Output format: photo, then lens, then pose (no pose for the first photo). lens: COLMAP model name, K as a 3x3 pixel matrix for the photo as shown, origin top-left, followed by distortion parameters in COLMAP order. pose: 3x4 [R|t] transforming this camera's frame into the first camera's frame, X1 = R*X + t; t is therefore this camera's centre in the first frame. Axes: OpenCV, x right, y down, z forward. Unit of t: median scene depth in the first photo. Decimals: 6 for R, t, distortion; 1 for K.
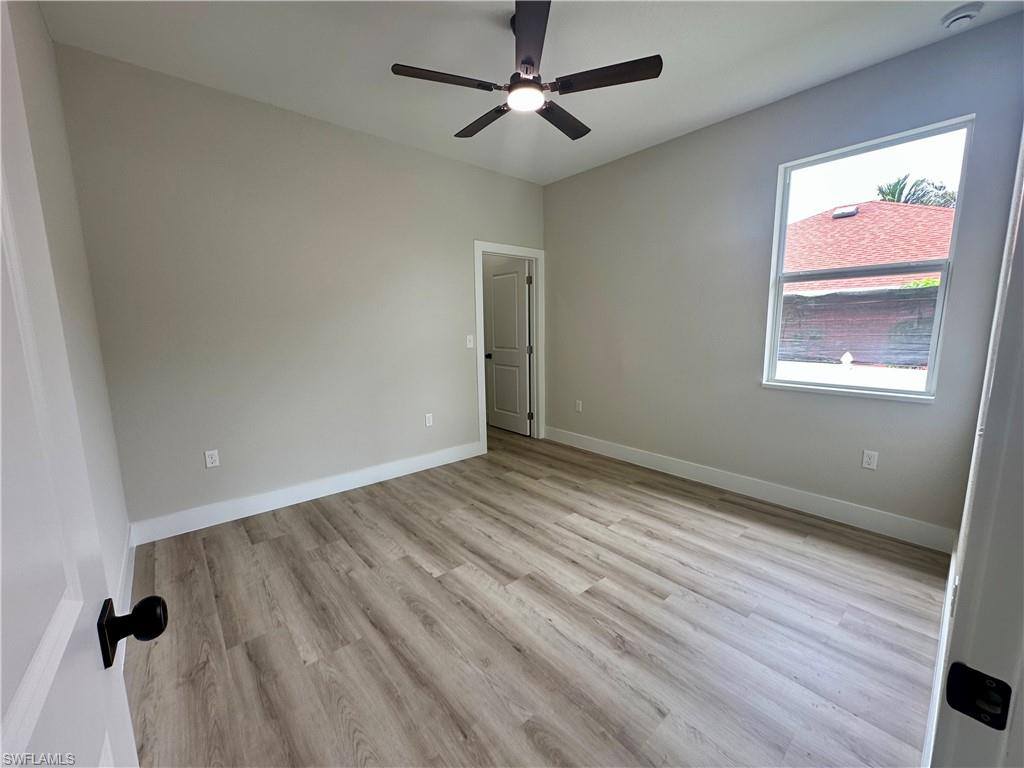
lens RADIAL K [[407.8, 0, 512.0], [0, 407.8, 384.0], [0, 0, 1]] dist [-0.001528, 0.000184]
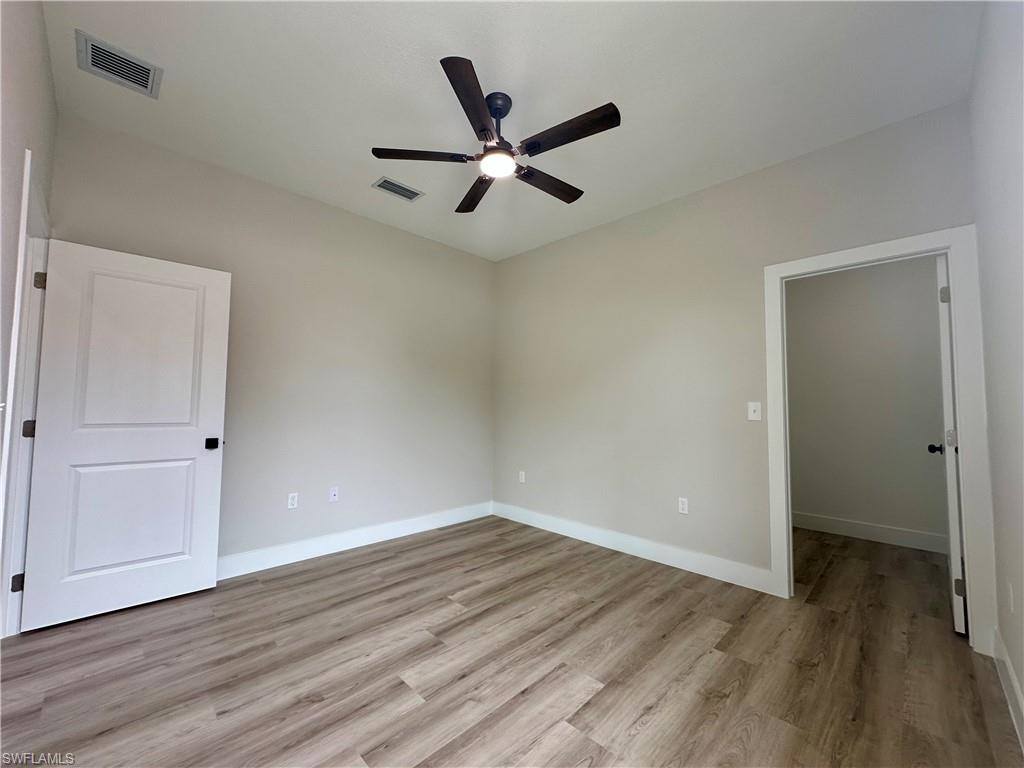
lens RADIAL K [[407.8, 0, 512.0], [0, 407.8, 384.0], [0, 0, 1]] dist [-0.001528, 0.000184]
pose [[0.075576, -0.047159, -0.996024, 0.835582], [-0.154305, 0.986295, -0.058406, -0.070690], [0.985129, 0.158105, 0.067264, 0.830592]]
